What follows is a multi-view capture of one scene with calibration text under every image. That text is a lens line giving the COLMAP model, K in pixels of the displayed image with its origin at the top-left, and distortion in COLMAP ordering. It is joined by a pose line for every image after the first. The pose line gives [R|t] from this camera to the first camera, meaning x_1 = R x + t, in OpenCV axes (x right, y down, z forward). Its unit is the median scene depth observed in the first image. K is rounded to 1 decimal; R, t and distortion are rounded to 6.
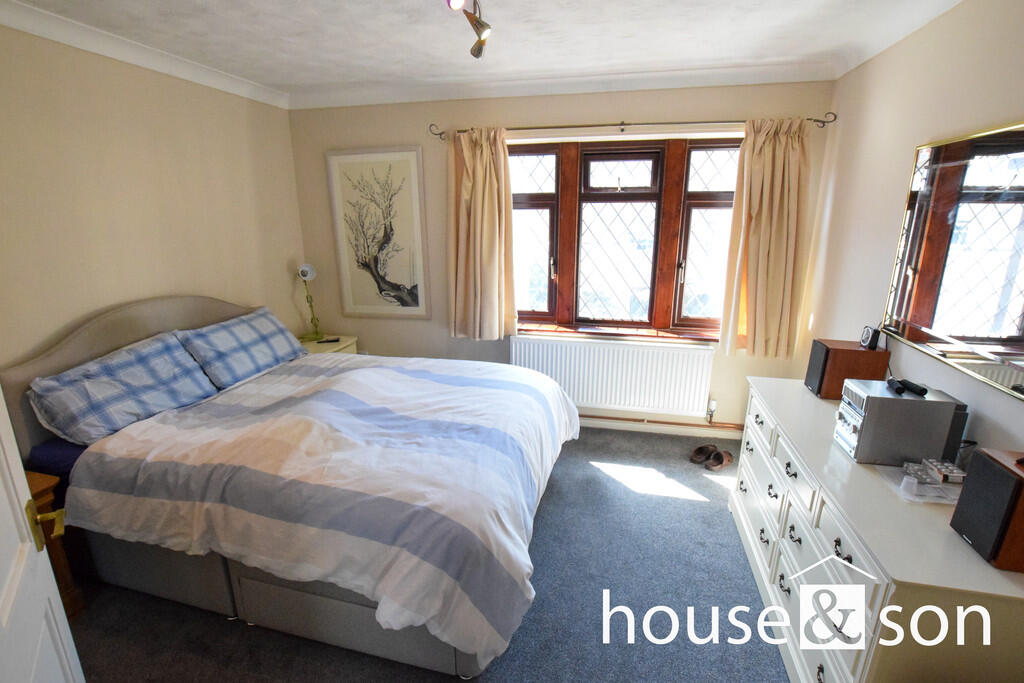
lens RADIAL K [[478.1, 0, 507.0], [0, 478.1, 340.1], [0, 0, 1]] dist [-0.032157, 0.000168]
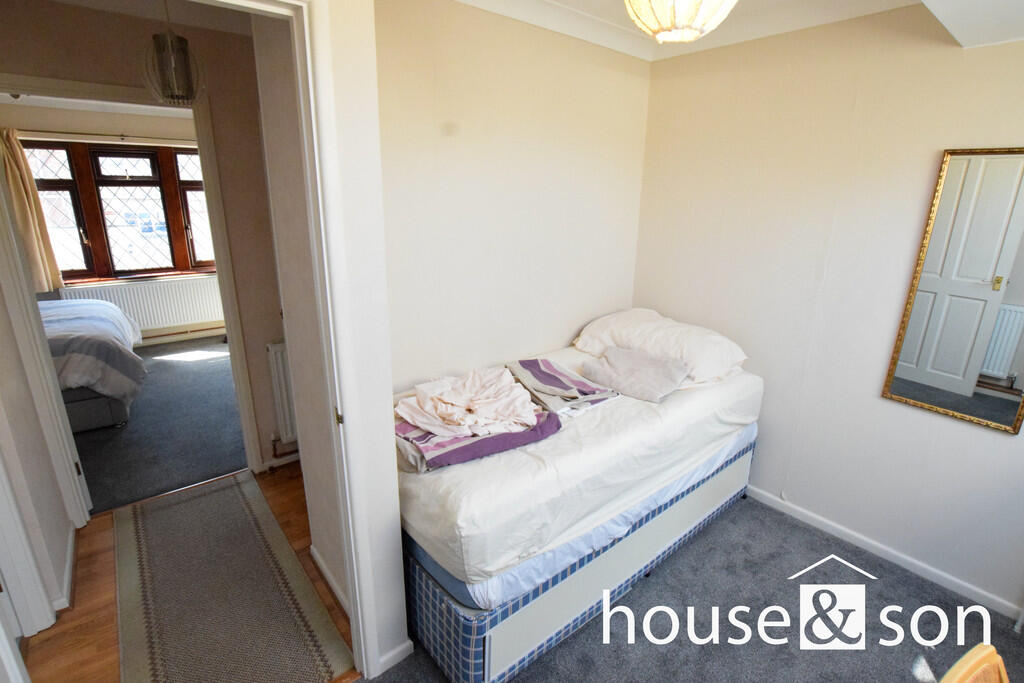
lens RADIAL K [[478.1, 0, 507.0], [0, 478.1, 340.1], [0, 0, 1]] dist [-0.032157, 0.000168]
pose [[0.605295, -0.215704, 0.766218, -0.260188], [0.187467, 0.974138, 0.126142, 0.203938], [-0.773611, 0.067287, 0.630078, -0.756432]]
